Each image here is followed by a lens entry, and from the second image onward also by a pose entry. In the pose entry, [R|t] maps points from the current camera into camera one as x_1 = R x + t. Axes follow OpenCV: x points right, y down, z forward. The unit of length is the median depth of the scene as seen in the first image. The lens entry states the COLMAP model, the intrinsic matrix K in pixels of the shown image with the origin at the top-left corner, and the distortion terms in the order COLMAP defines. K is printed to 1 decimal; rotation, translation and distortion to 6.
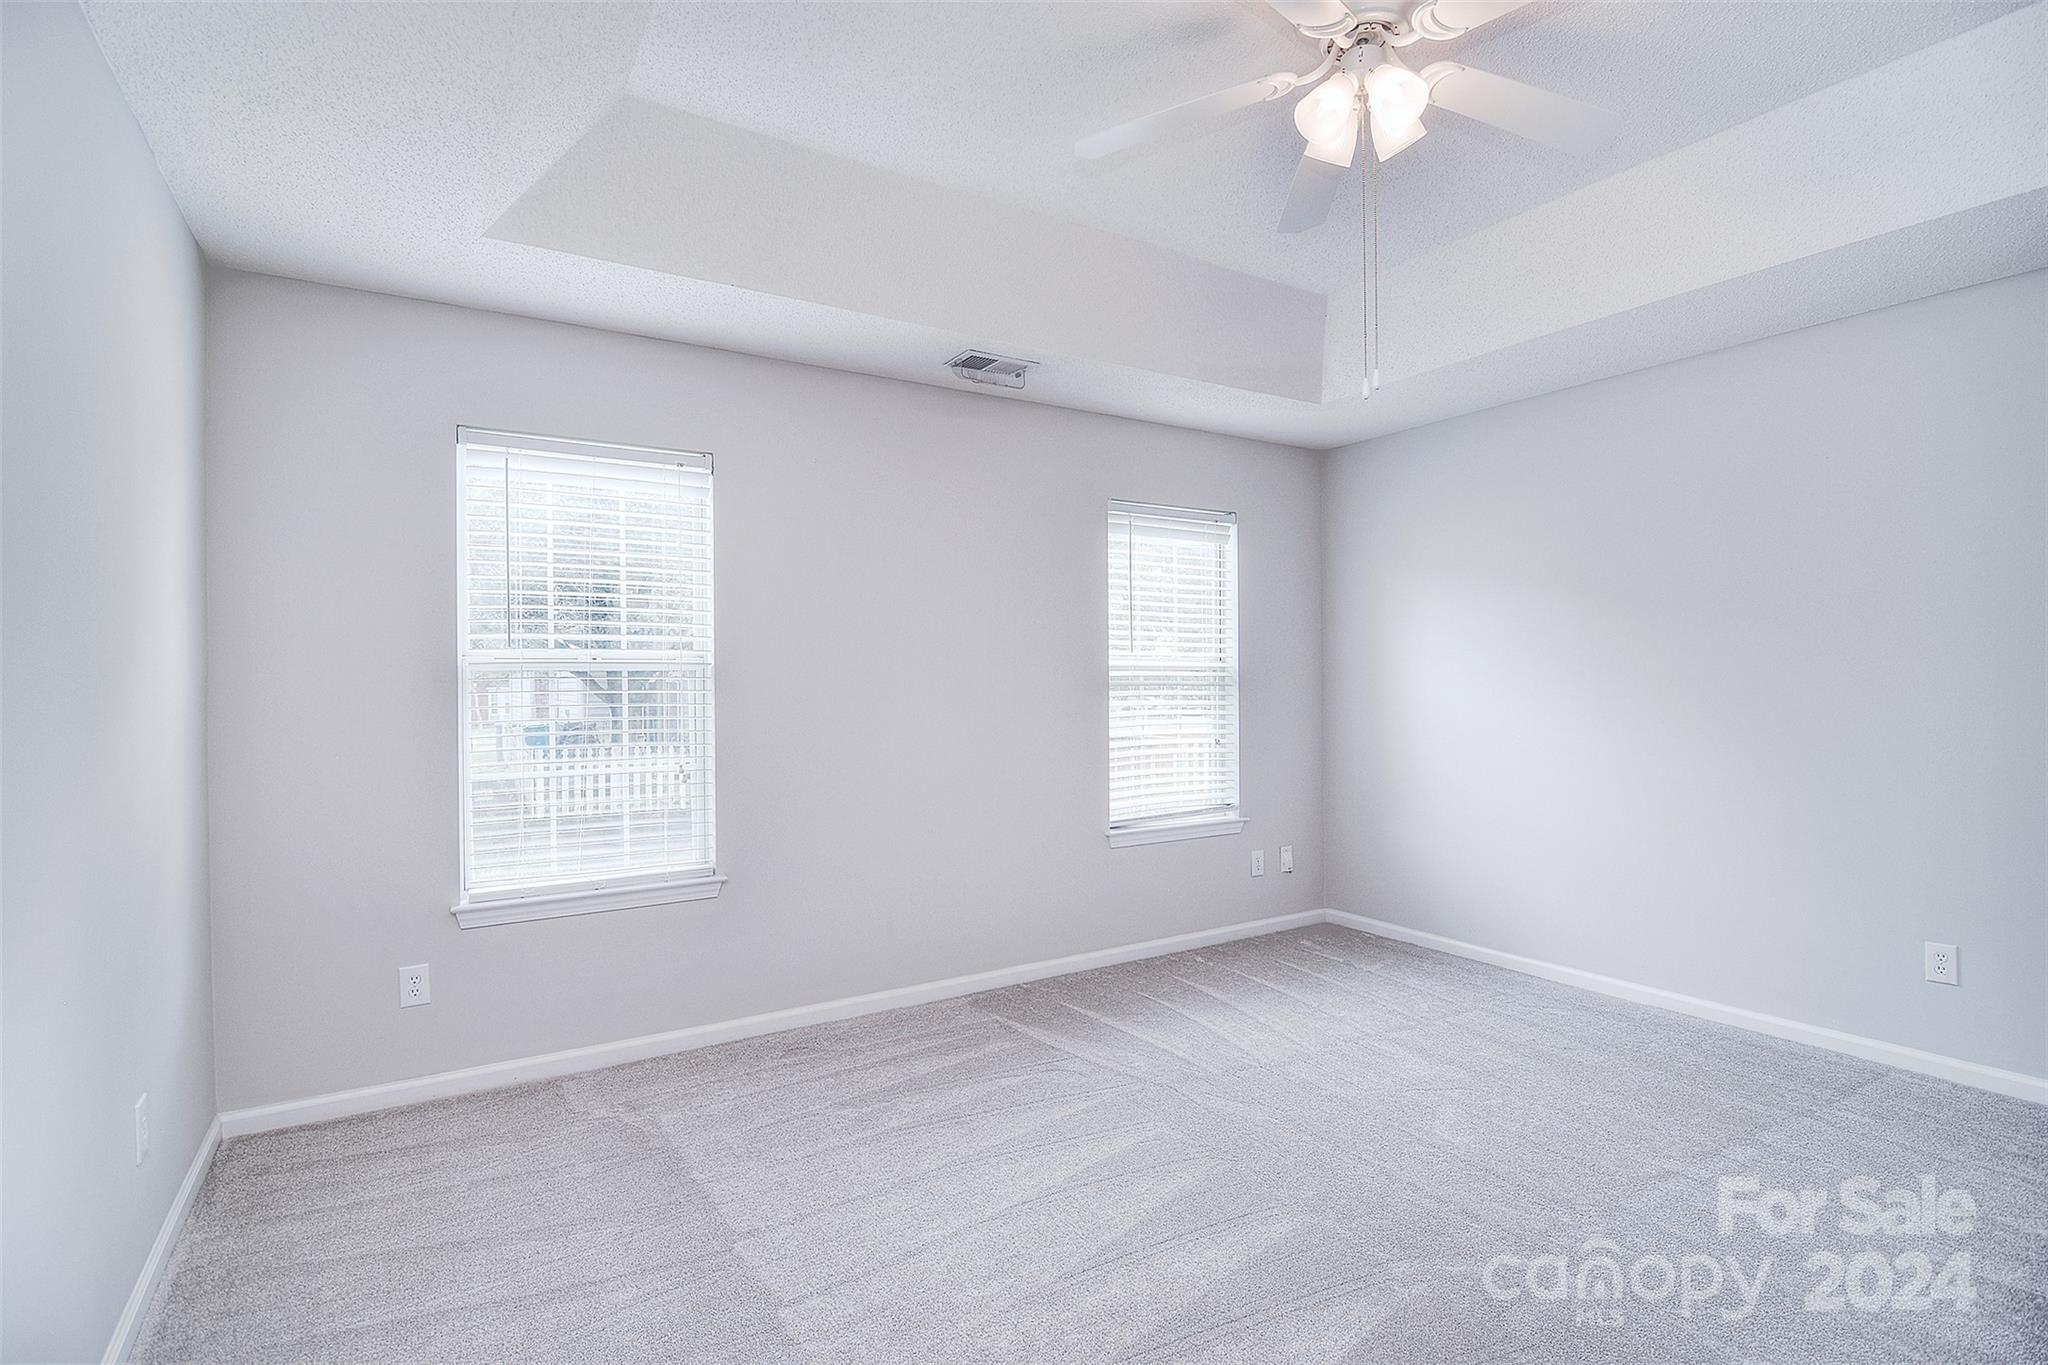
lens RADIAL K [[996.5, 0, 1028.4], [0, 996.5, 688.2], [0, 0, 1]] dist [0.003861, -0.013129]
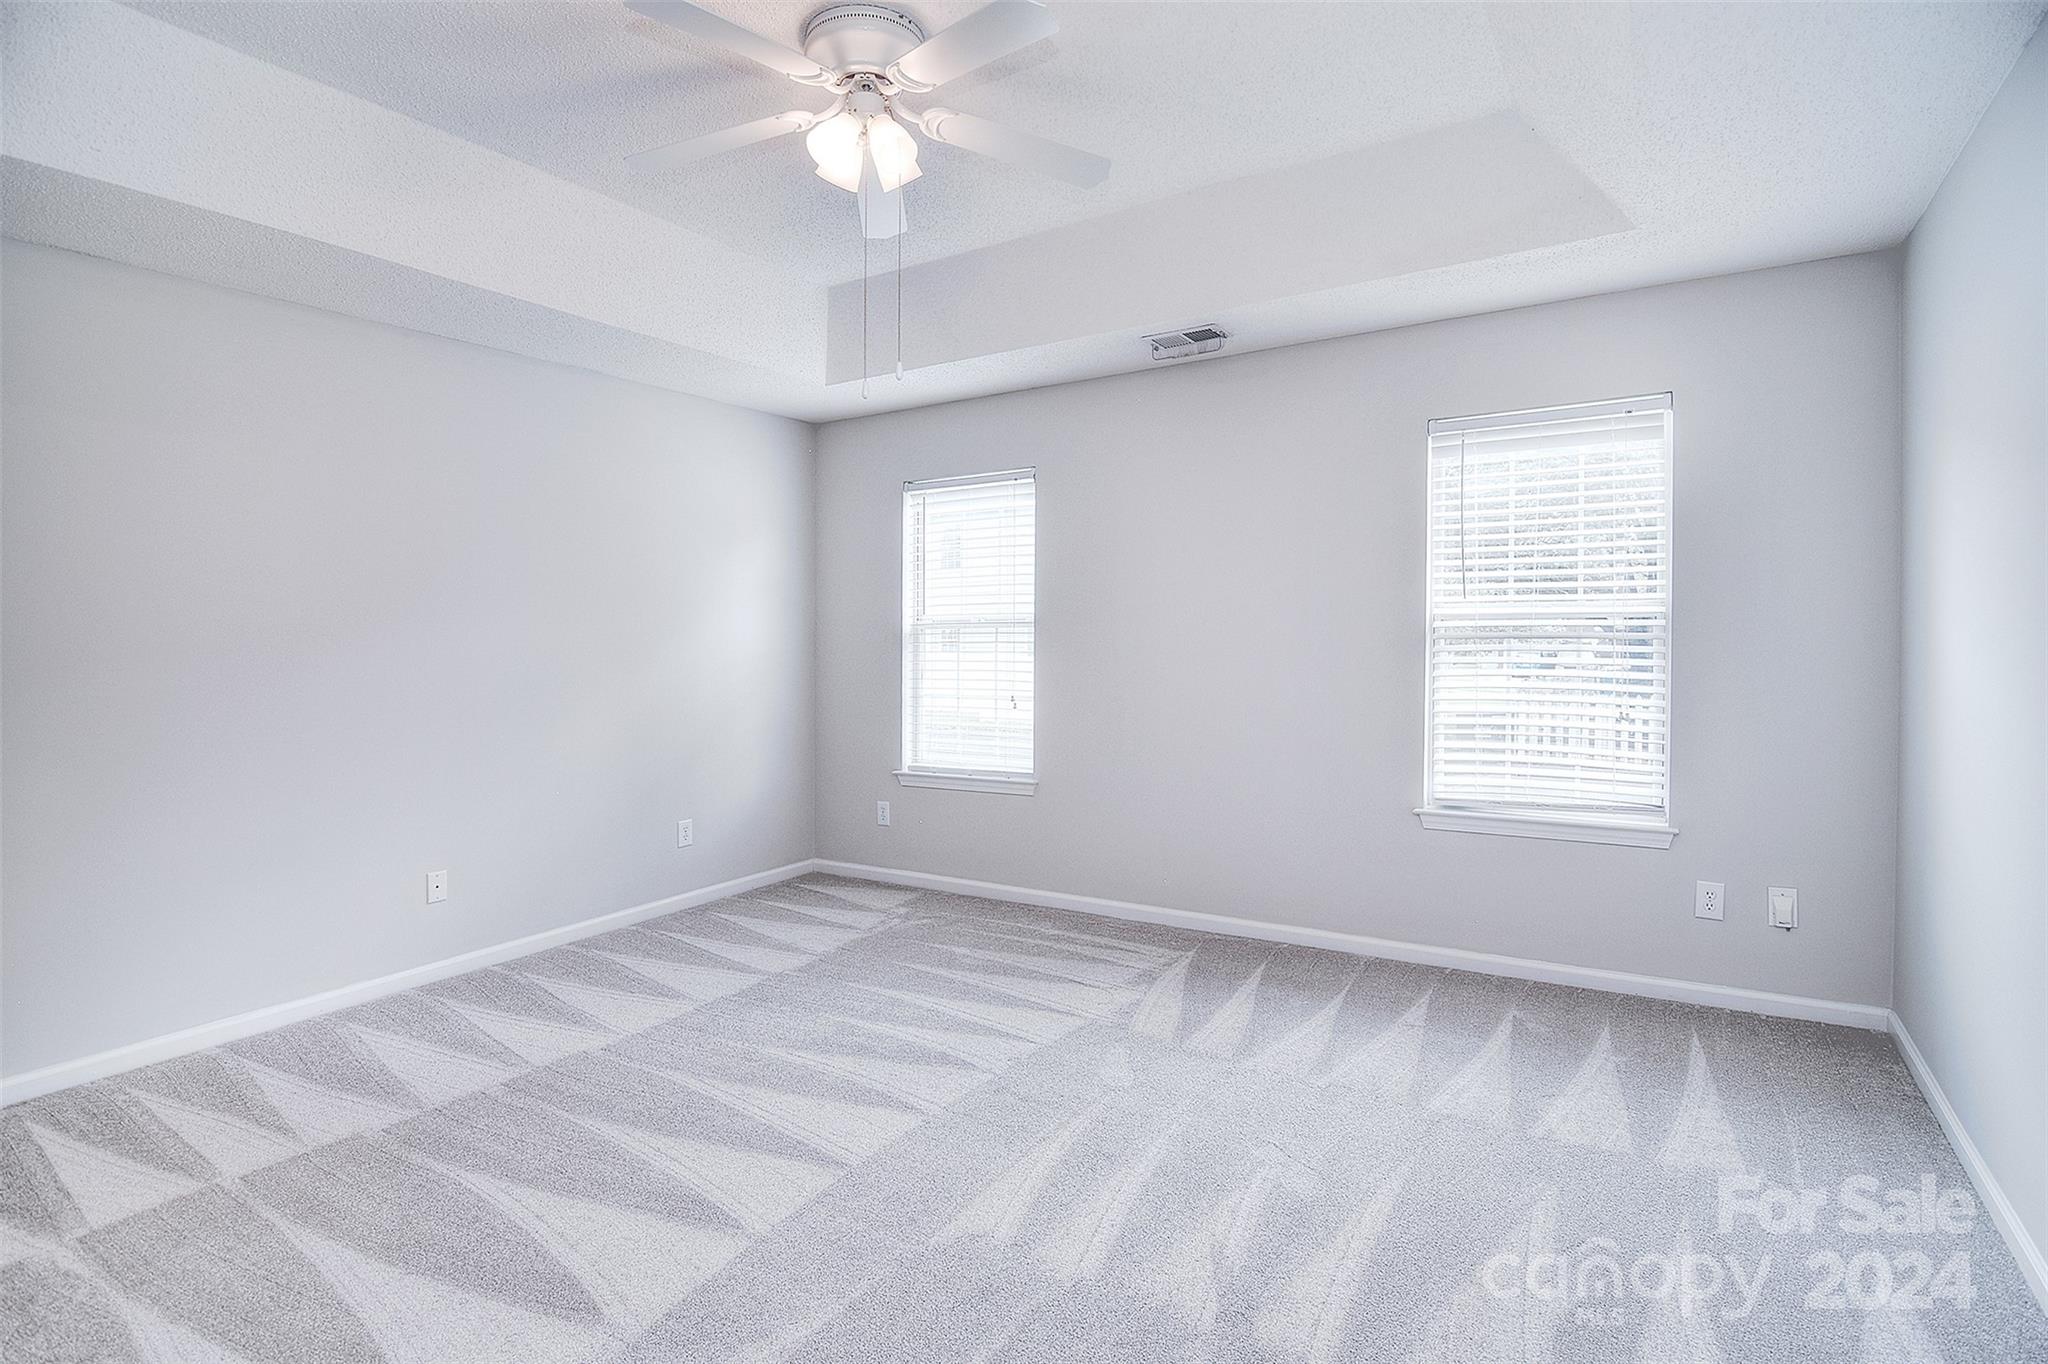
lens RADIAL K [[978.2, 0, 1027.2], [0, 978.2, 638.0], [0, 0, 1]] dist [-0.044428, -0.000051]
pose [[0.433726, -0.005718, -0.901027, 0.686277], [-0.007936, 0.999917, -0.010166, 0.007795], [0.901010, 0.011560, 0.433644, 0.330357]]
